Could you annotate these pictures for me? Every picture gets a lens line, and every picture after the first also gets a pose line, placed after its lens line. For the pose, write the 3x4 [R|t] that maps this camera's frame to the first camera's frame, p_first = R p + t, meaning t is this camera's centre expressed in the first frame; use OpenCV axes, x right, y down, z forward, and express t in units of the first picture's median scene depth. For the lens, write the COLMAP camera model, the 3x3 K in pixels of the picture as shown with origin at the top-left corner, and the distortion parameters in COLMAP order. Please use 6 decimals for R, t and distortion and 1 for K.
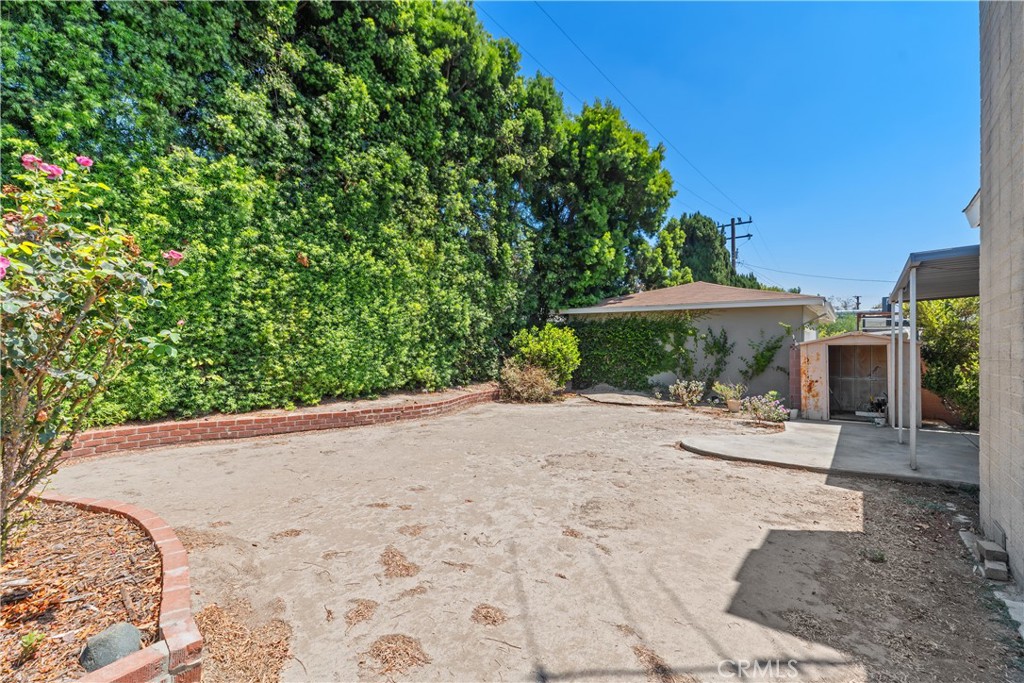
lens RADIAL K [[464.4, 0, 508.7], [0, 464.4, 341.8], [0, 0, 1]] dist [0.007289, -0.000881]
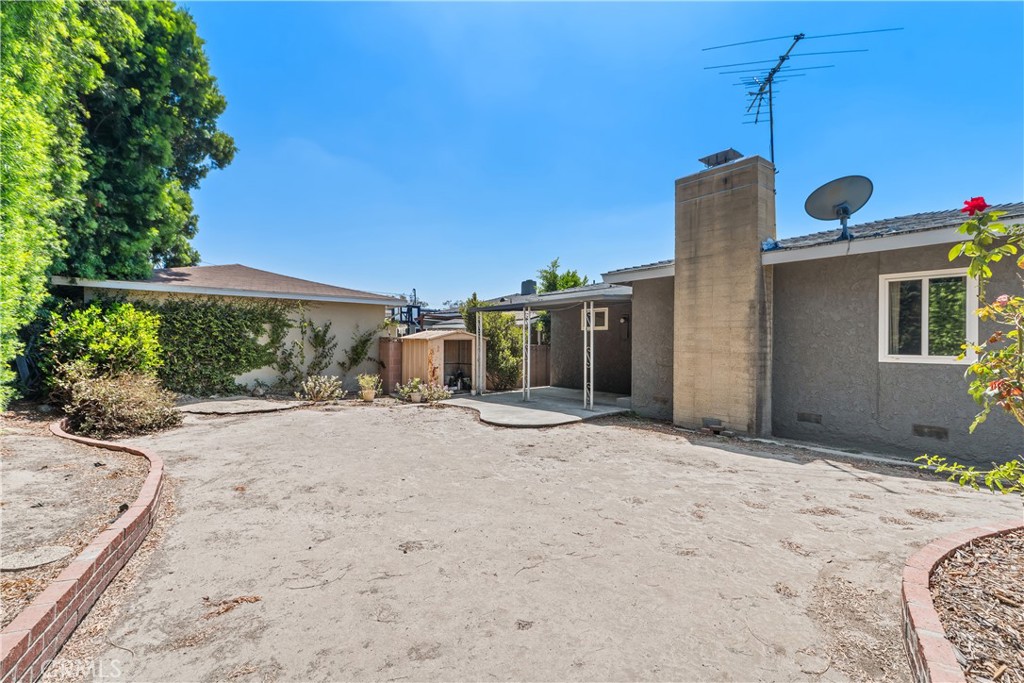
lens RADIAL K [[475.6, 0, 507.6], [0, 475.6, 340.0], [0, 0, 1]] dist [0.013810, -0.001772]
pose [[0.261511, -0.007390, 0.965172, -0.497816], [-0.019604, 0.999724, 0.012966, -0.011308], [-0.965001, -0.022312, 0.261294, 0.408523]]
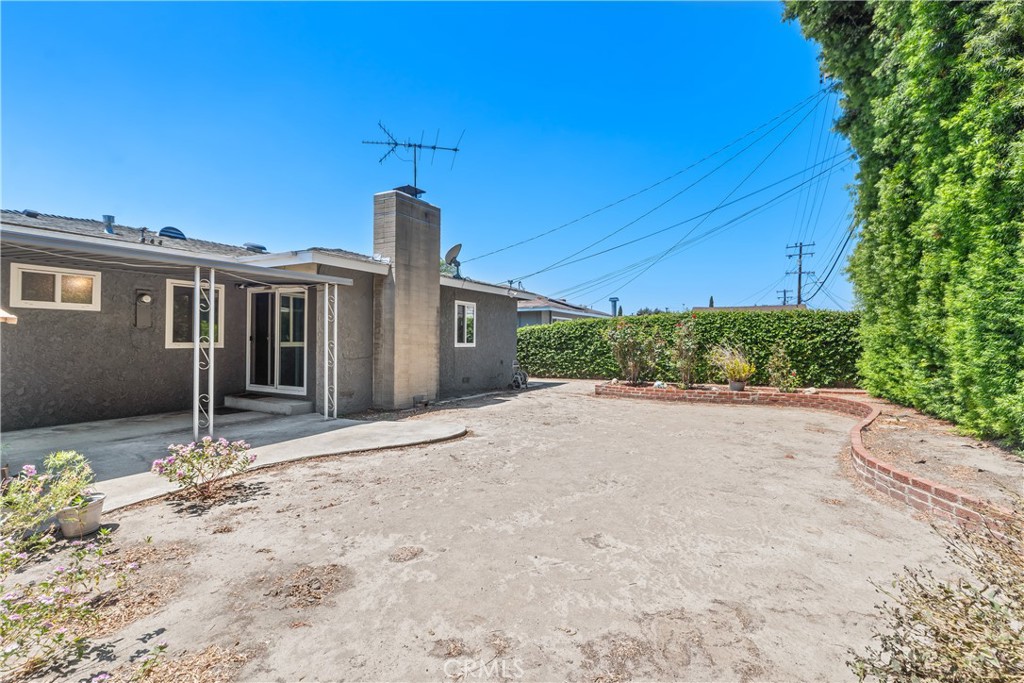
lens RADIAL K [[464.4, 0, 508.7], [0, 464.4, 341.8], [0, 0, 1]] dist [0.007289, -0.000881]
pose [[-0.992947, -0.020512, -0.116773, 0.257364], [-0.018747, 0.999693, -0.016194, 0.019578], [0.117069, -0.013891, -0.993027, 1.263920]]
